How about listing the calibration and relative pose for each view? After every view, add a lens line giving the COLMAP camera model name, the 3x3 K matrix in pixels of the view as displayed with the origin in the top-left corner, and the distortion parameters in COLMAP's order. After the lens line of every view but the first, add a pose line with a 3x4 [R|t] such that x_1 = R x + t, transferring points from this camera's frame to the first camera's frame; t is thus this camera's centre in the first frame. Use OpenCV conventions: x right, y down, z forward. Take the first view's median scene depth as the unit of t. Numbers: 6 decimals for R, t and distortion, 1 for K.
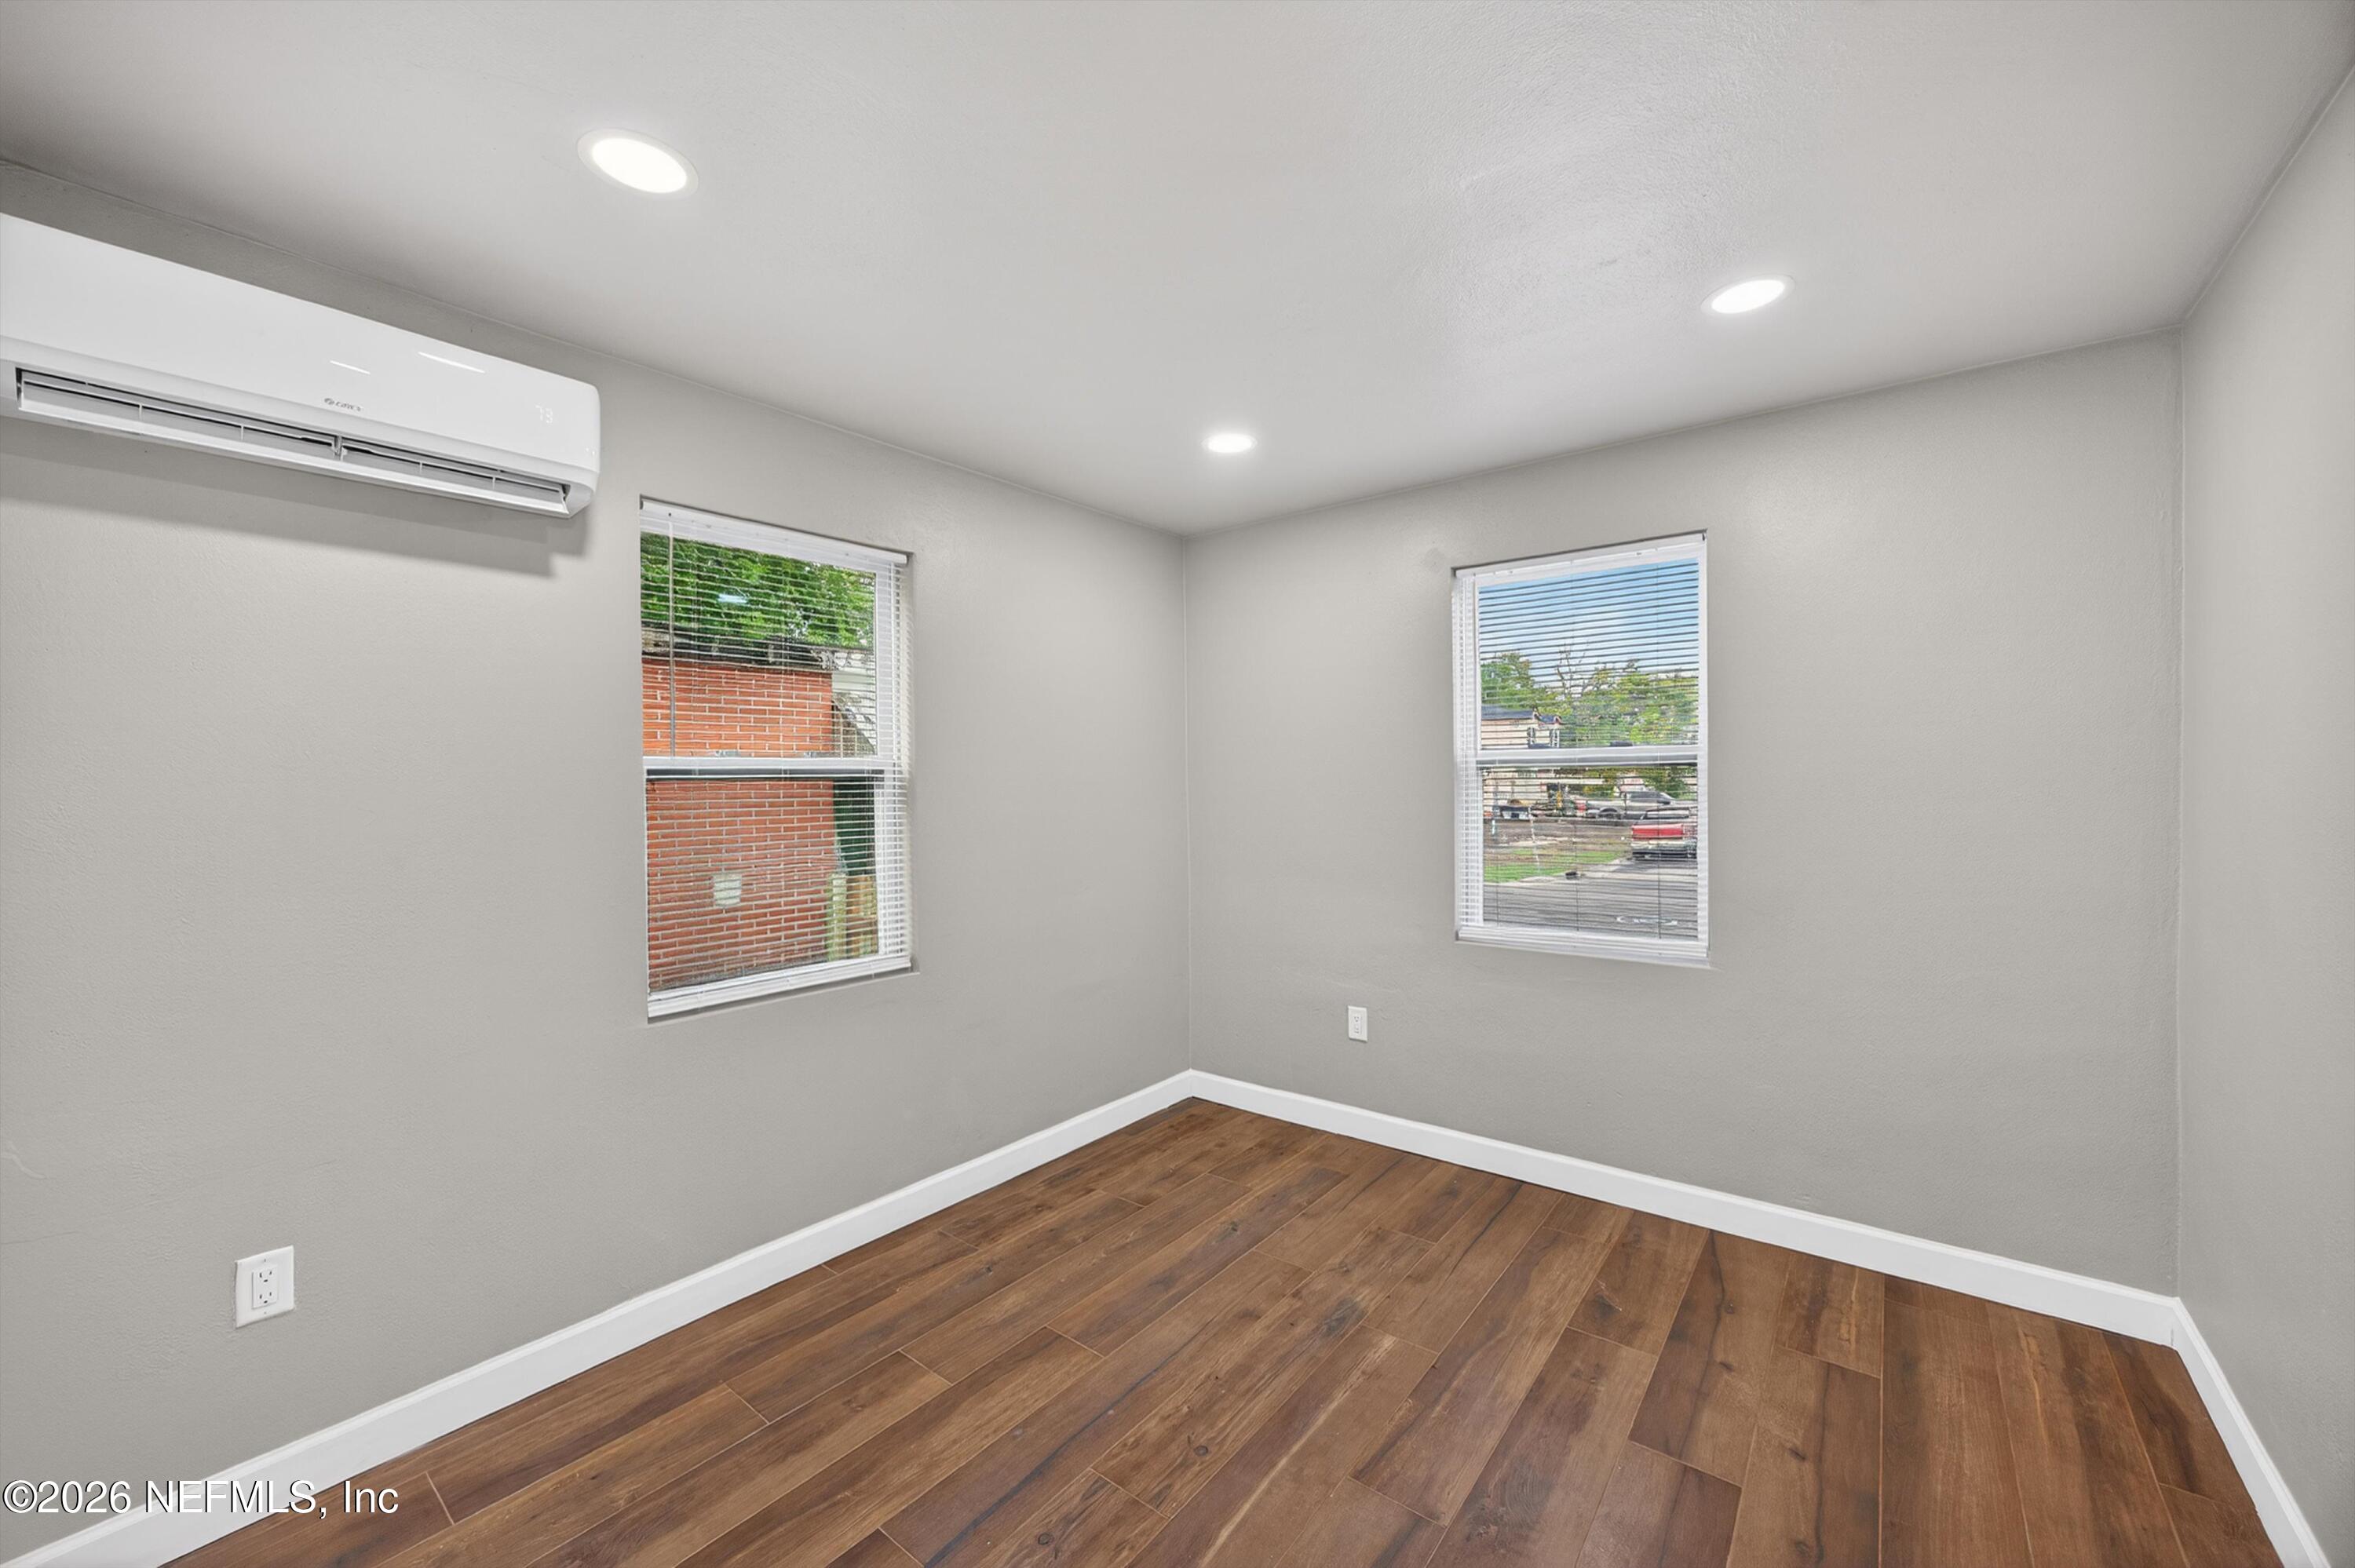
lens RADIAL K [[924.0, 0, 1174.4], [0, 924.0, 787.1], [0, 0, 1]] dist [-0.000570, 0.000125]
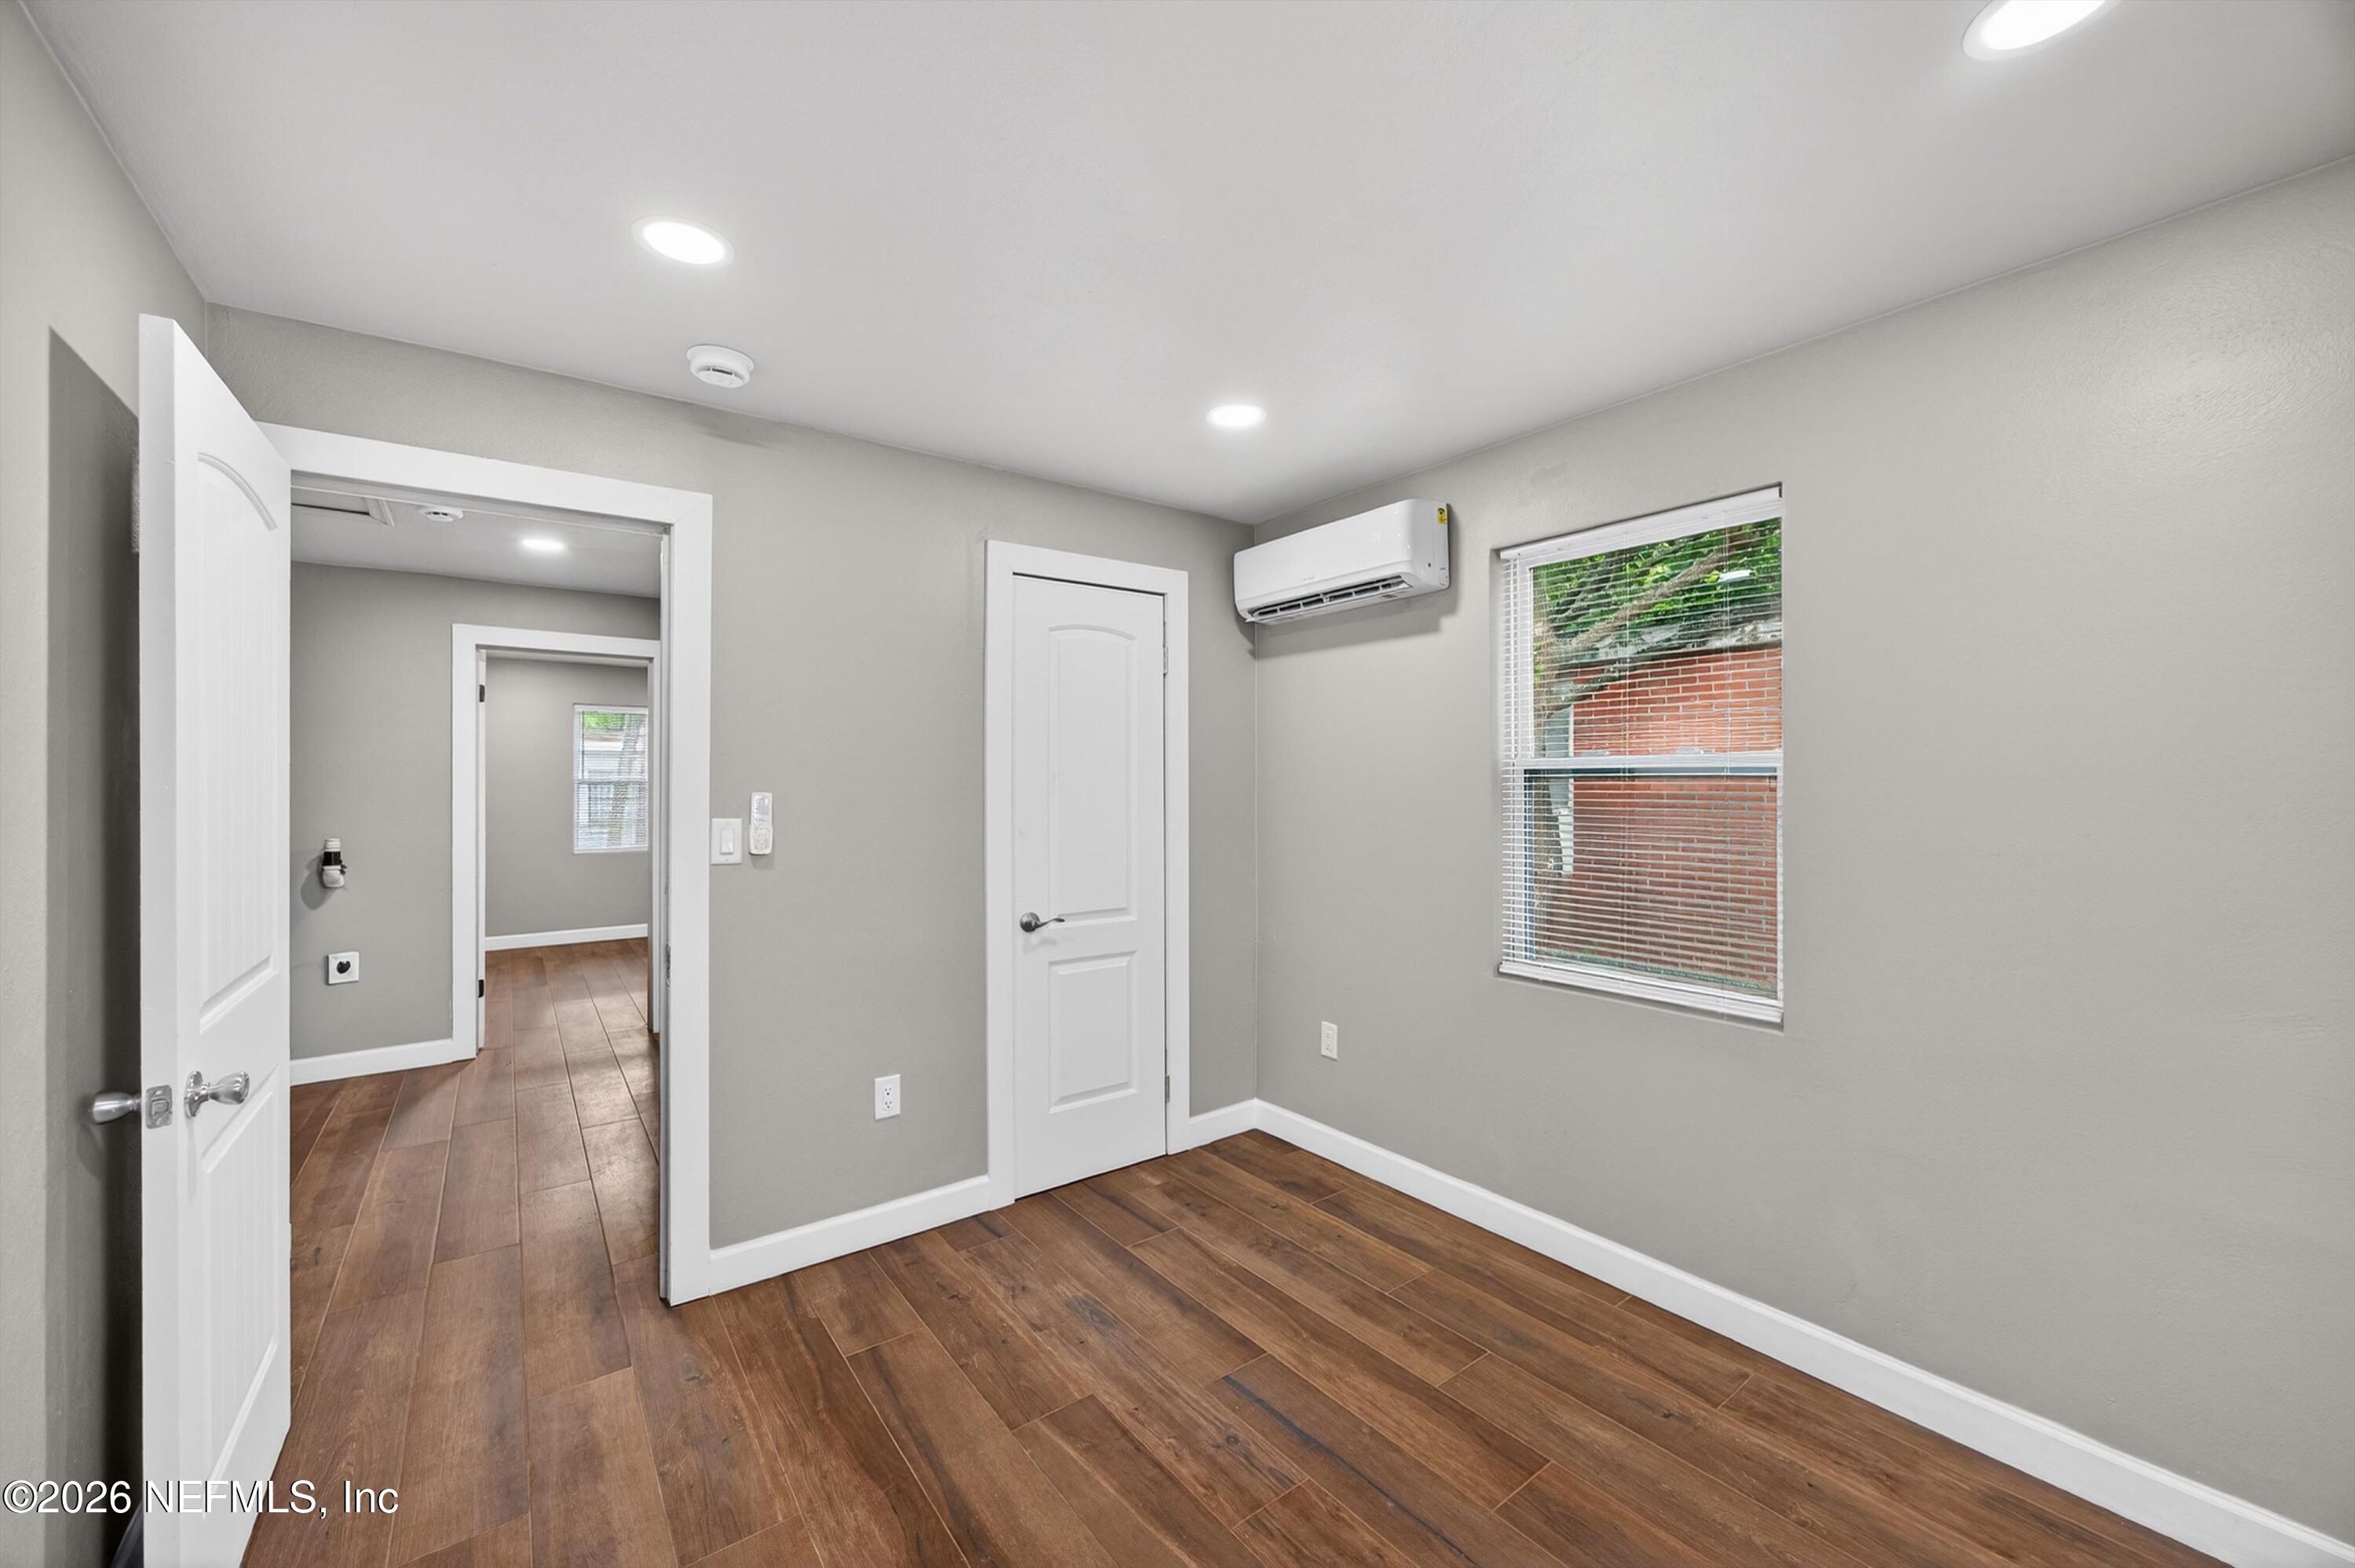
lens RADIAL K [[924.0, 0, 1174.4], [0, 924.0, 787.1], [0, 0, 1]] dist [-0.000570, 0.000125]
pose [[-0.265377, 0.015387, -0.964022, 0.796443], [0.001207, 0.999877, 0.015627, -0.017368], [0.964144, 0.002984, -0.265363, 1.002353]]
